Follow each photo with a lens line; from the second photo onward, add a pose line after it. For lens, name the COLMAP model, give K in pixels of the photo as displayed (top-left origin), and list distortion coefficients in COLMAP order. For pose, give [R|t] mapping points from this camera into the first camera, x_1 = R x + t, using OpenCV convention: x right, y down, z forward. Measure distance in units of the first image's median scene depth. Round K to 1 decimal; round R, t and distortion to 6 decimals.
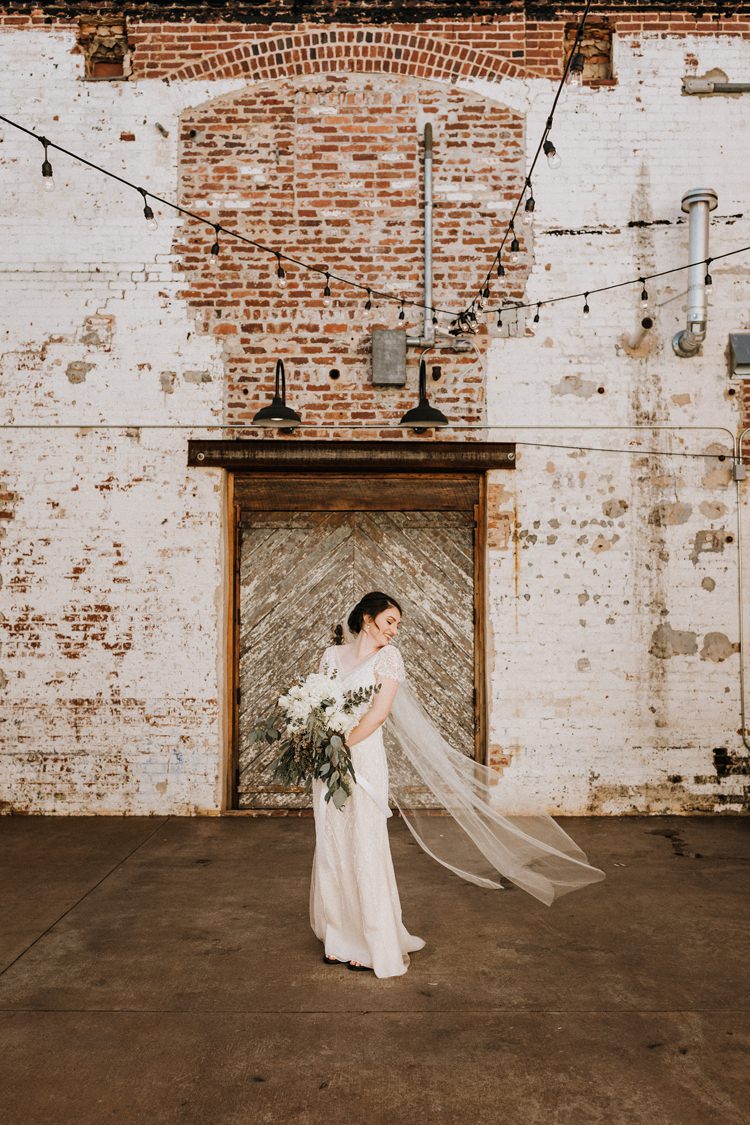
lens RADIAL K [[1100.4, 0, 377.7], [0, 1100.4, 558.6], [0, 0, 1]] dist [0.016667, -0.021657]
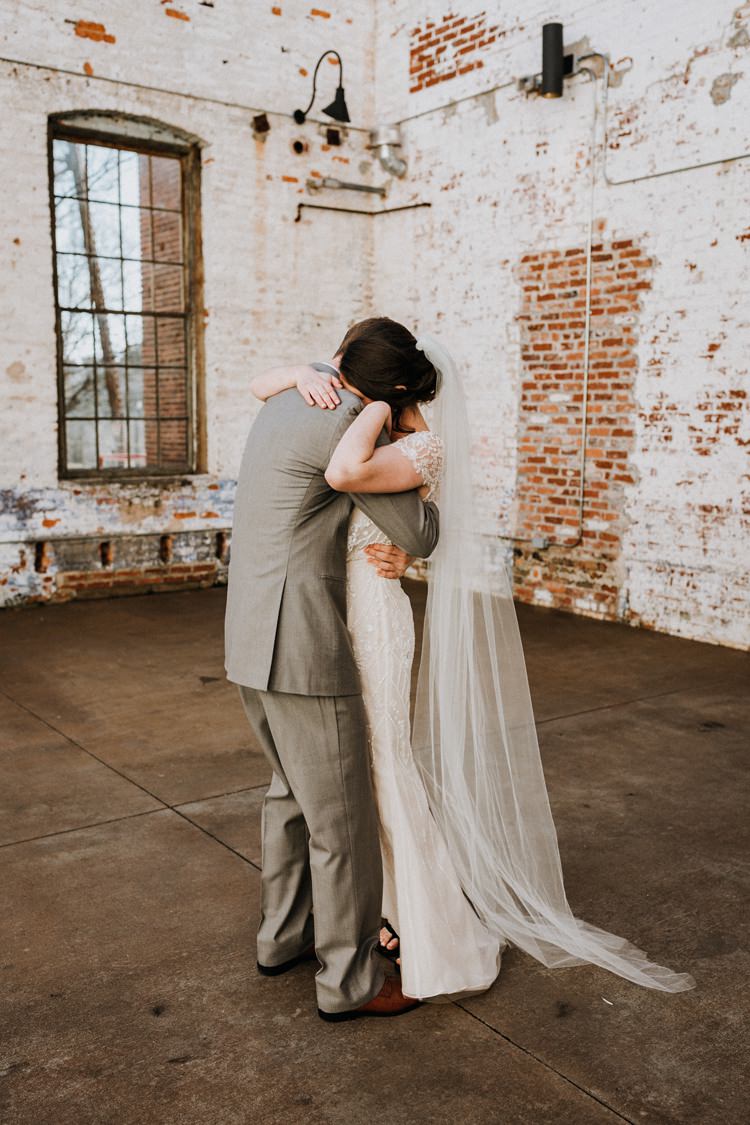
lens RADIAL K [[1070.2, 0, 374.0], [0, 1070.2, 558.9], [0, 0, 1]] dist [0.014349, -0.025276]
pose [[0.591182, 0.113642, -0.798492, 0.228596], [0.034467, 0.985560, 0.165784, 0.024831], [0.805802, -0.125530, 0.578728, 0.322905]]
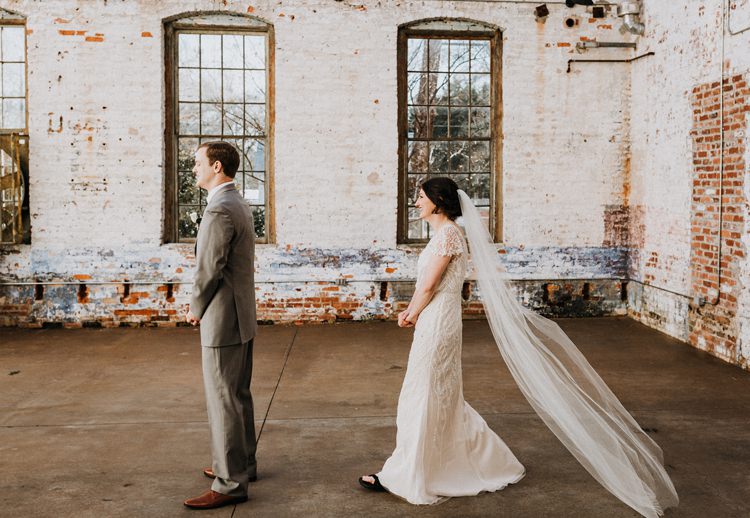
lens RADIAL K [[843.0, 0, 425.6], [0, 843.0, 230.1], [0, 0, 1]] dist [0.010368, -0.019540]
pose [[0.095405, 0.043693, -0.994479, 0.500547], [0.049127, 0.997612, 0.048544, 0.027329], [0.994226, -0.053488, 0.093030, 0.586440]]
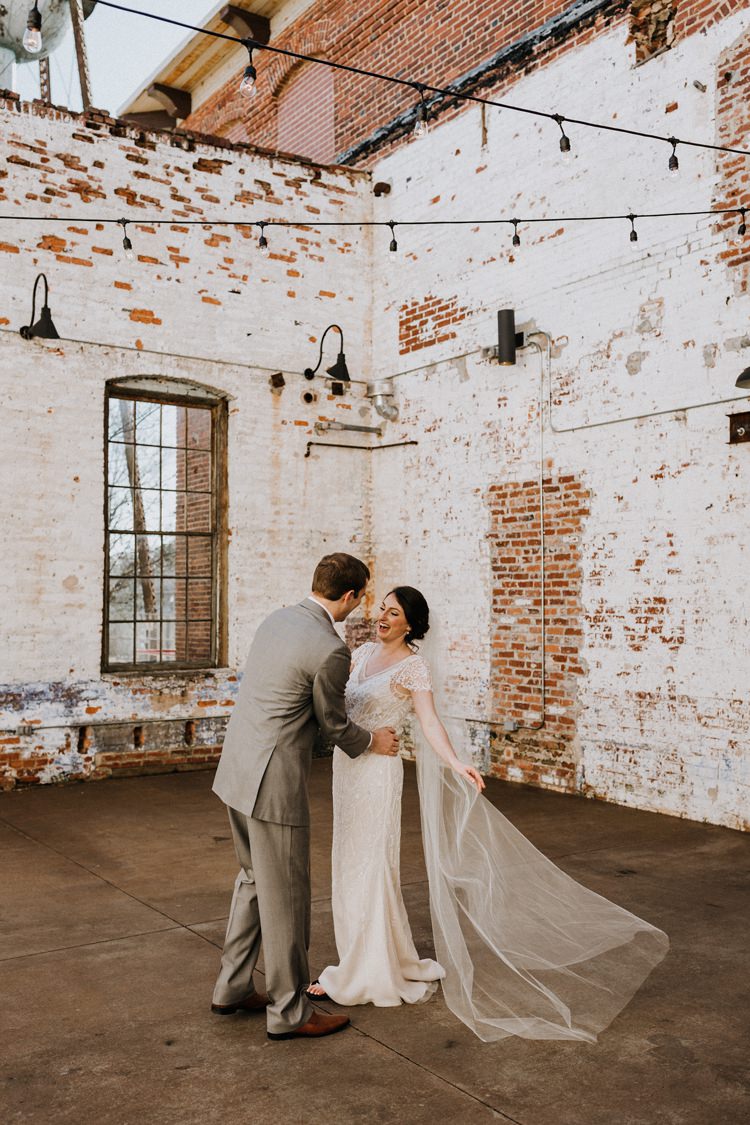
lens RADIAL K [[1070.2, 0, 374.0], [0, 1070.2, 558.9], [0, 0, 1]] dist [0.014349, -0.025276]
pose [[0.568907, -0.033879, -0.821704, 0.385663], [0.041189, 0.999071, -0.012674, 0.009846], [0.821370, -0.026635, 0.569774, 0.254642]]
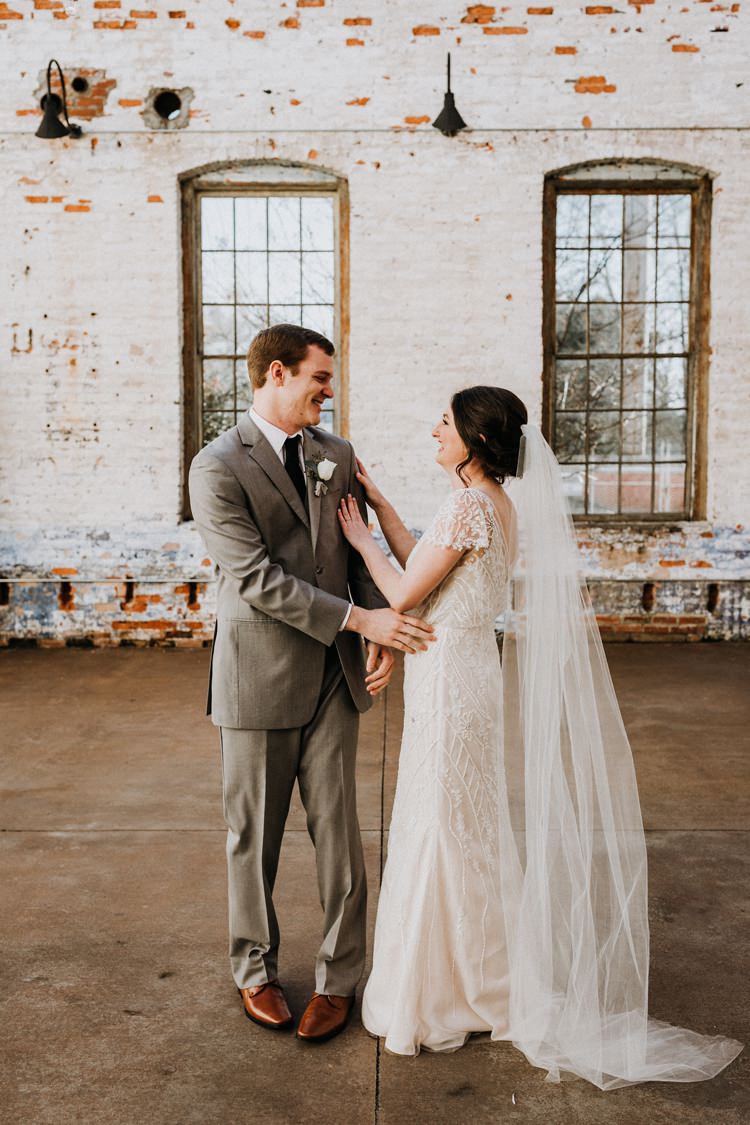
lens RADIAL K [[1124.2, 0, 373.9], [0, 1124.2, 558.8], [0, 0, 1]] dist [0.013361, -0.024679]
pose [[-0.014939, 0.094644, -0.995399, 0.323553], [0.054691, 0.994097, 0.093699, 0.032287], [0.998392, -0.053039, -0.020027, 0.525133]]
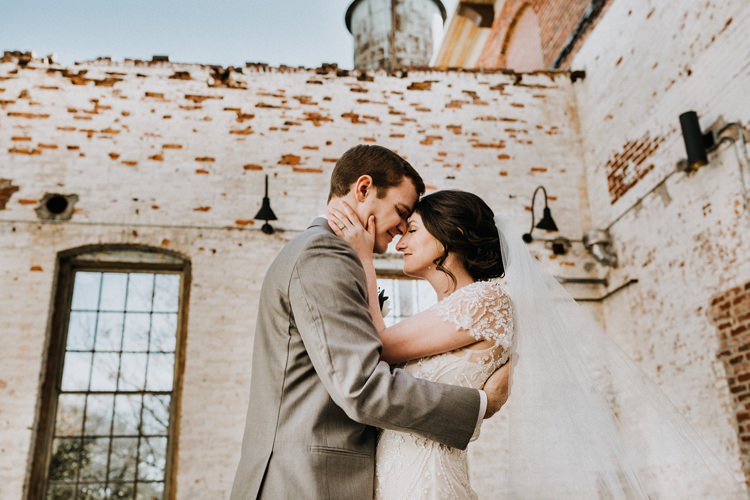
lens RADIAL K [[749.5, 0, 372.5], [0, 749.5, 249.8], [0, 0, 1]] dist [0.013361, -0.024679]
pose [[0.154334, -0.350417, -0.923790, 0.159705], [0.074659, 0.936456, -0.342748, 0.101566], [0.985194, -0.016071, 0.170689, 0.560954]]
